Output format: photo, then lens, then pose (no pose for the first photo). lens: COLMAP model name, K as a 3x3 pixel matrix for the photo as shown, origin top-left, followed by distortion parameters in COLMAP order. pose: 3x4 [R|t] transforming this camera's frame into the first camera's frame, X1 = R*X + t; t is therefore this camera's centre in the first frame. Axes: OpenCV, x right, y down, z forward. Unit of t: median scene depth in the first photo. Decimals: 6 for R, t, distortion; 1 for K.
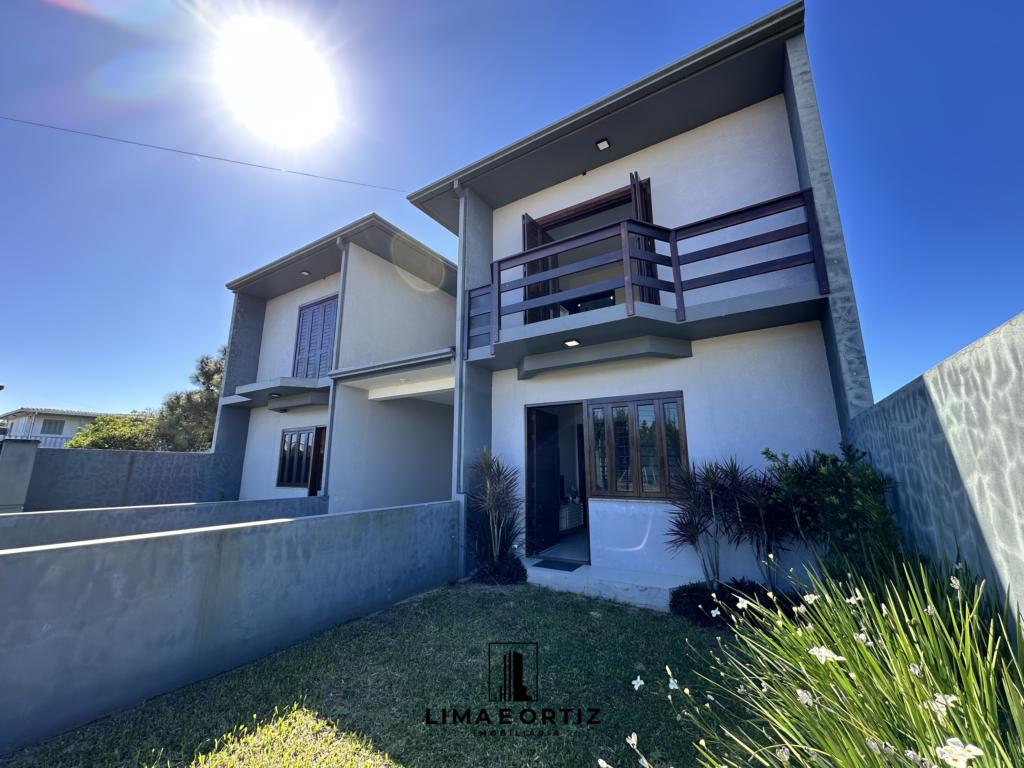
lens RADIAL K [[408.7, 0, 513.2], [0, 408.7, 383.3], [0, 0, 1]] dist [-0.004430, 0.000944]
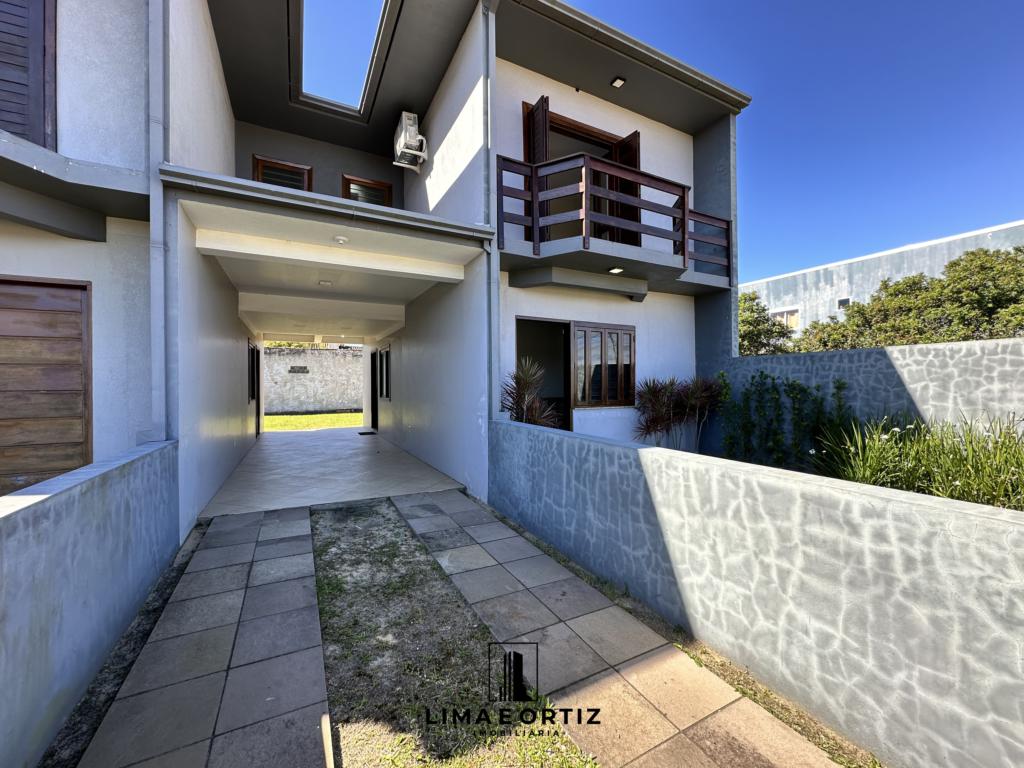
lens RADIAL K [[408.7, 0, 513.2], [0, 408.7, 383.3], [0, 0, 1]] dist [-0.004430, 0.000944]
pose [[0.501817, 0.002329, 0.864970, -1.097520], [-0.172501, 0.980178, 0.097438, 0.162461], [-0.847598, -0.198104, 0.492272, 0.739090]]
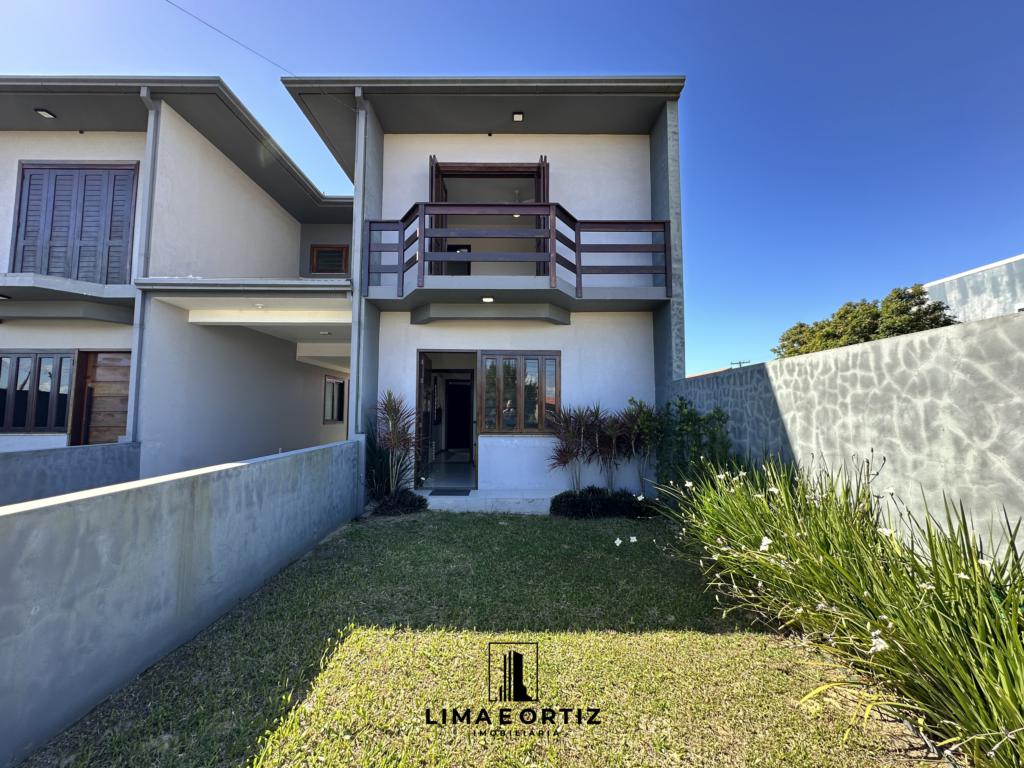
lens RADIAL K [[408.7, 0, 513.2], [0, 408.7, 383.3], [0, 0, 1]] dist [-0.004430, 0.000944]
pose [[0.844596, 0.044378, 0.533563, -0.446375], [-0.116083, 0.988032, 0.101576, 0.007594], [-0.522669, -0.147728, 0.839639, -0.009498]]
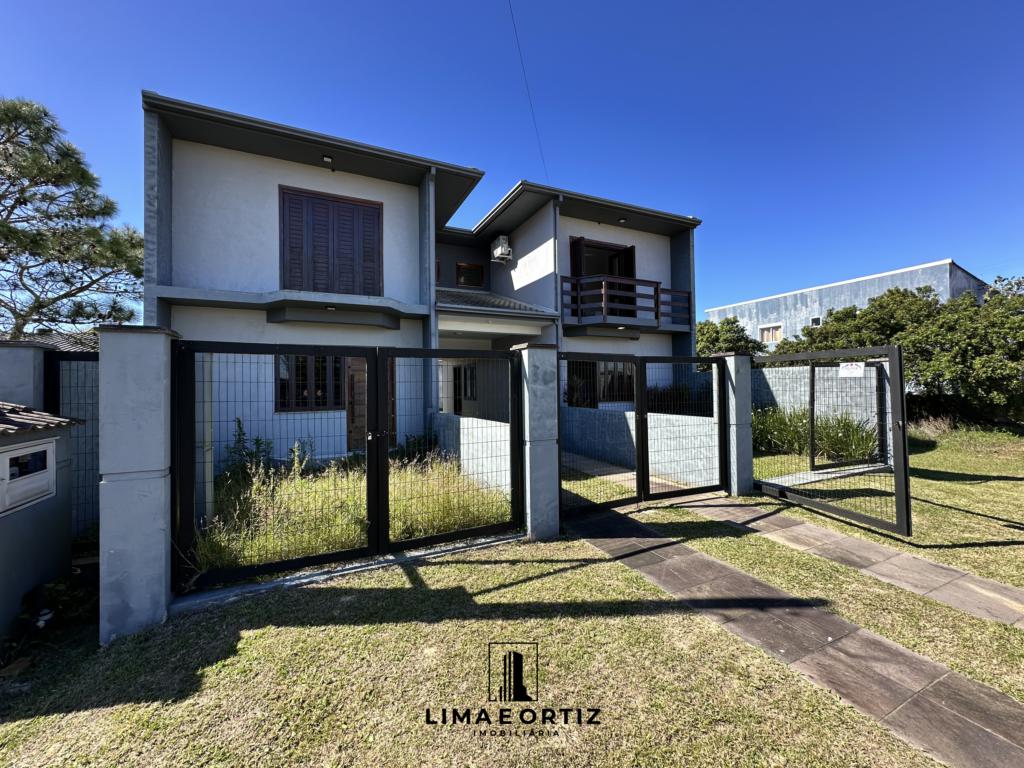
lens RADIAL K [[408.7, 0, 513.2], [0, 408.7, 383.3], [0, 0, 1]] dist [-0.004430, 0.000944]
pose [[0.539639, 0.008122, 0.841857, -2.182823], [-0.162759, 0.982096, 0.094855, 0.080505], [-0.826014, -0.188208, 0.531299, 0.355749]]
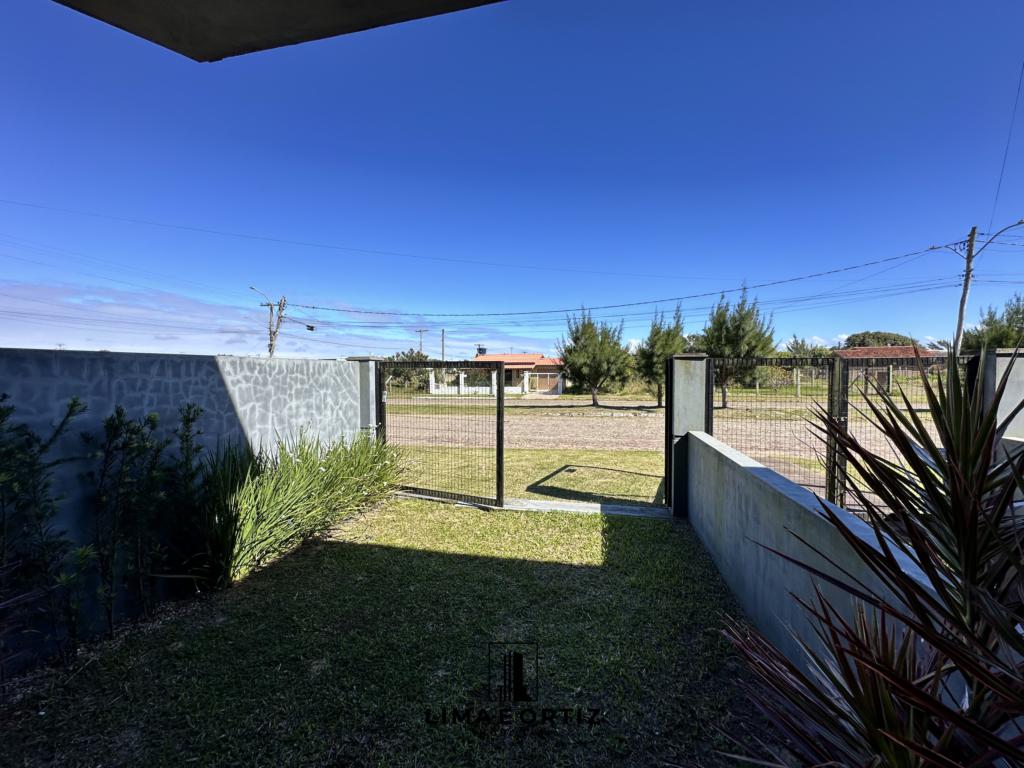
lens RADIAL K [[408.7, 0, 513.2], [0, 408.7, 383.3], [0, 0, 1]] dist [-0.004430, 0.000944]
pose [[-0.941539, 0.017923, -0.336427, 0.150841], [0.077371, 0.983398, -0.164142, 0.226858], [0.327900, -0.180576, -0.927294, 1.380283]]
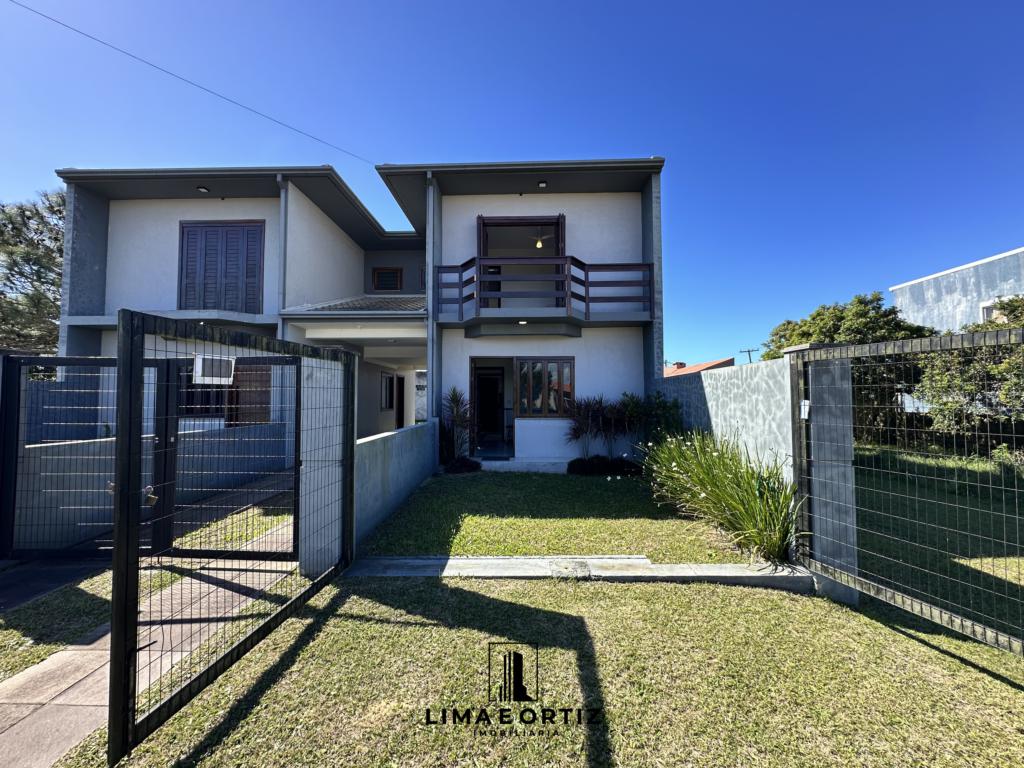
lens RADIAL K [[408.7, 0, 513.2], [0, 408.7, 383.3], [0, 0, 1]] dist [-0.004430, 0.000944]
pose [[0.860769, 0.023204, 0.508466, -0.798668], [-0.106341, 0.985114, 0.135066, -0.087922], [-0.497763, -0.170331, 0.850423, -0.426649]]
